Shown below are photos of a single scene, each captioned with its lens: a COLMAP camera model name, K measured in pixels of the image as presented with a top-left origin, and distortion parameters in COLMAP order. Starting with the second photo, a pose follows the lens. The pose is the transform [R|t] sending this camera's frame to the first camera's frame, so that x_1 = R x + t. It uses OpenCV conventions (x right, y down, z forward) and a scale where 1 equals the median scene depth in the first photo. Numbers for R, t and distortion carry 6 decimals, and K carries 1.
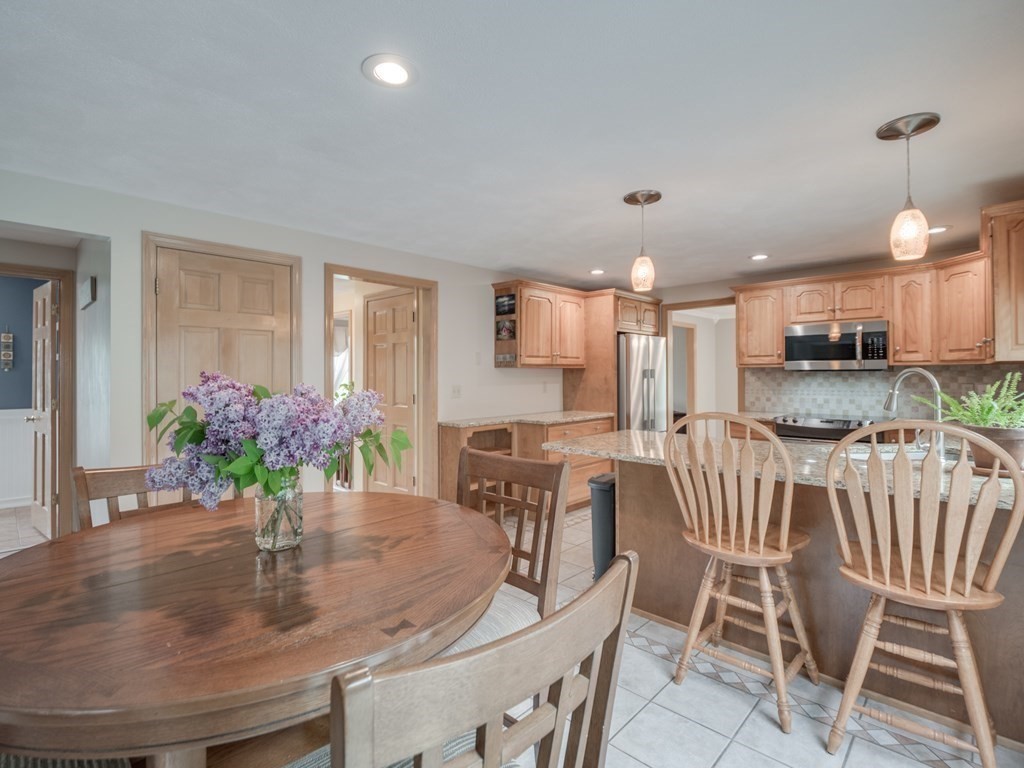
lens RADIAL K [[504.8, 0, 499.6], [0, 504.8, 371.9], [0, 0, 1]] dist [-0.021682, 0.000517]
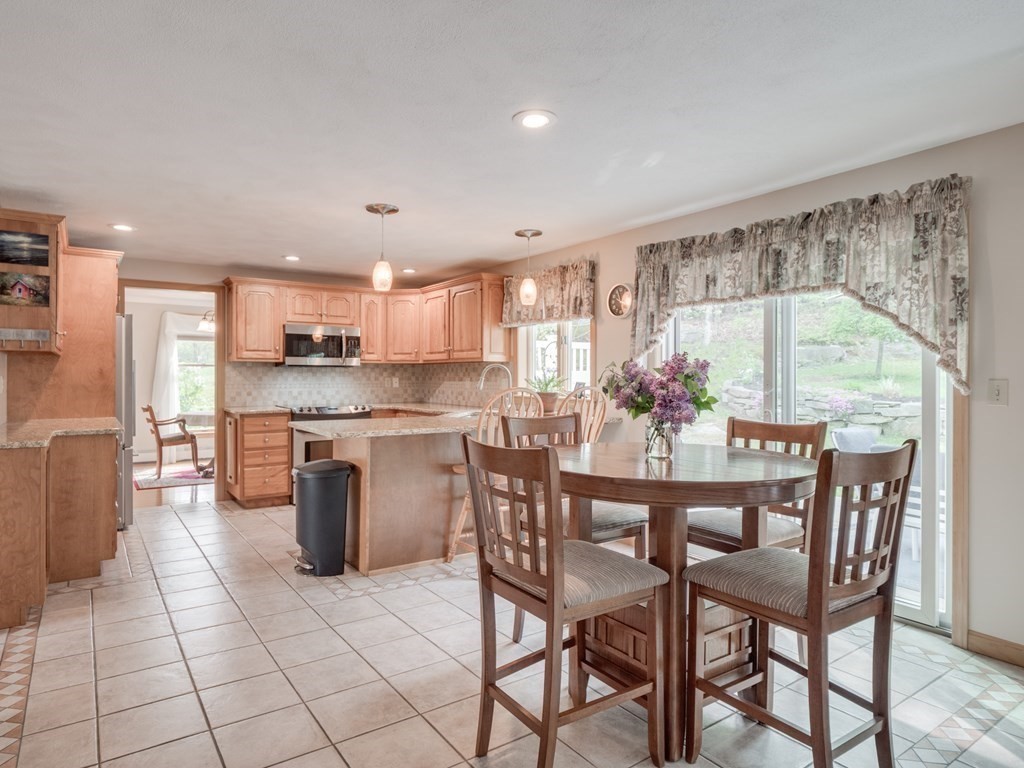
lens RADIAL K [[619.9, 0, 520.5], [0, 619.9, 378.0], [0, 0, 1]] dist [-0.000805, -0.001117]
pose [[0.164604, 0.002437, 0.986357, -0.641161], [-0.007253, 0.999973, -0.001260, 0.021958], [-0.986333, -0.006947, 0.164617, 0.278674]]
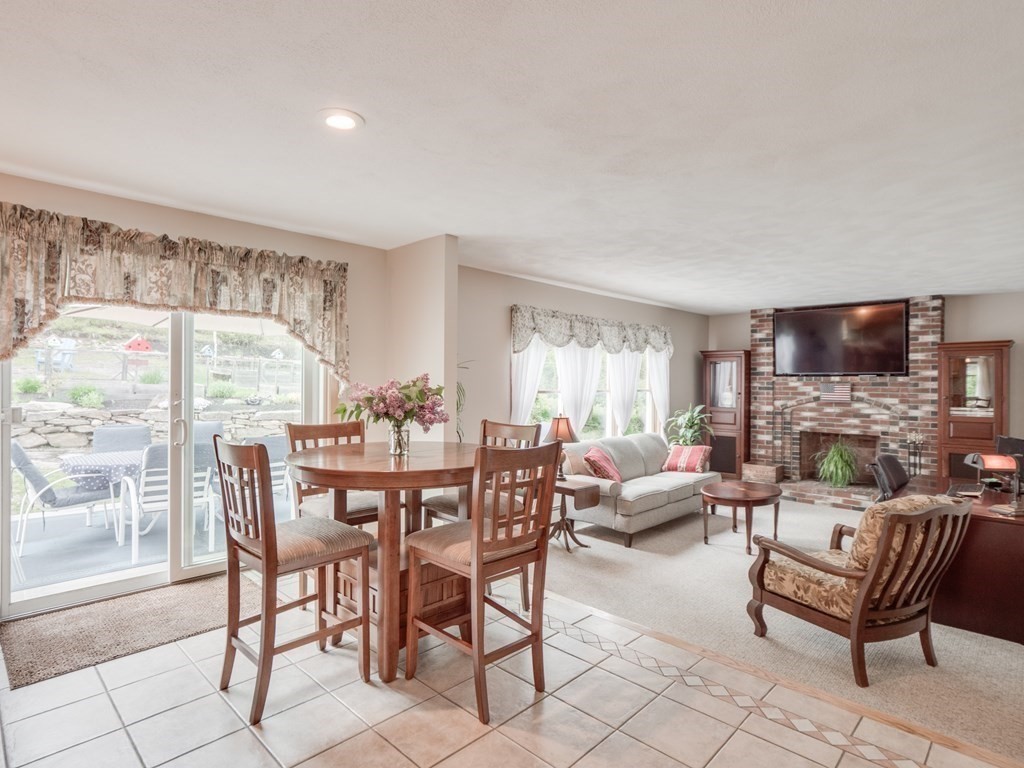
lens RADIAL K [[536.2, 0, 511.6], [0, 536.2, 386.0], [0, 0, 1]] dist [-0.011453, 0.004195]
pose [[-0.999950, -0.010027, 0.000050, -0.248798], [-0.010026, 0.999927, 0.006678, 0.007058], [-0.000117, 0.006677, -0.999978, 0.801206]]
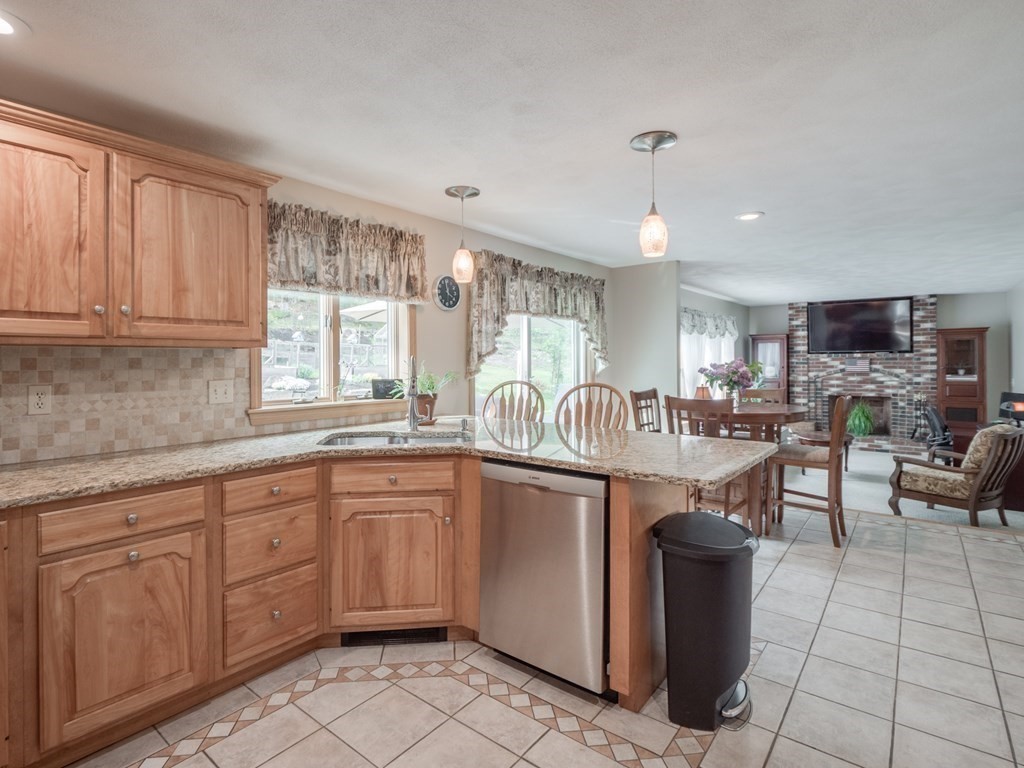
lens RADIAL K [[536.2, 0, 489.2], [0, 536.2, 358.5], [0, 0, 1]] dist [-0.011453, 0.004195]
pose [[-0.993470, 0.003644, -0.114035, 0.385839], [0.004019, 0.999987, -0.003056, 0.001057], [0.114022, -0.003494, -0.993472, 1.108394]]
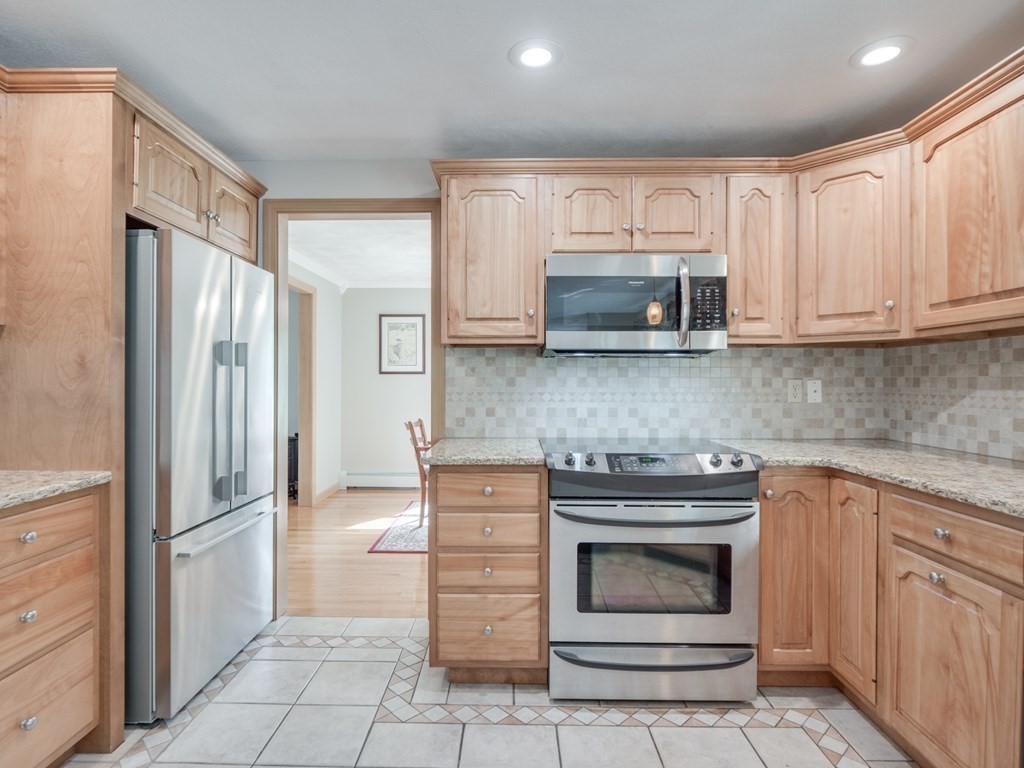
lens RADIAL K [[536.2, 0, 499.8], [0, 536.2, 384.1], [0, 0, 1]] dist [-0.011453, 0.004195]
pose [[0.728939, 0.004302, 0.684565, 0.193210], [-0.009237, 0.999951, 0.003552, 0.026630], [-0.684517, -0.008912, 0.728943, 0.651384]]
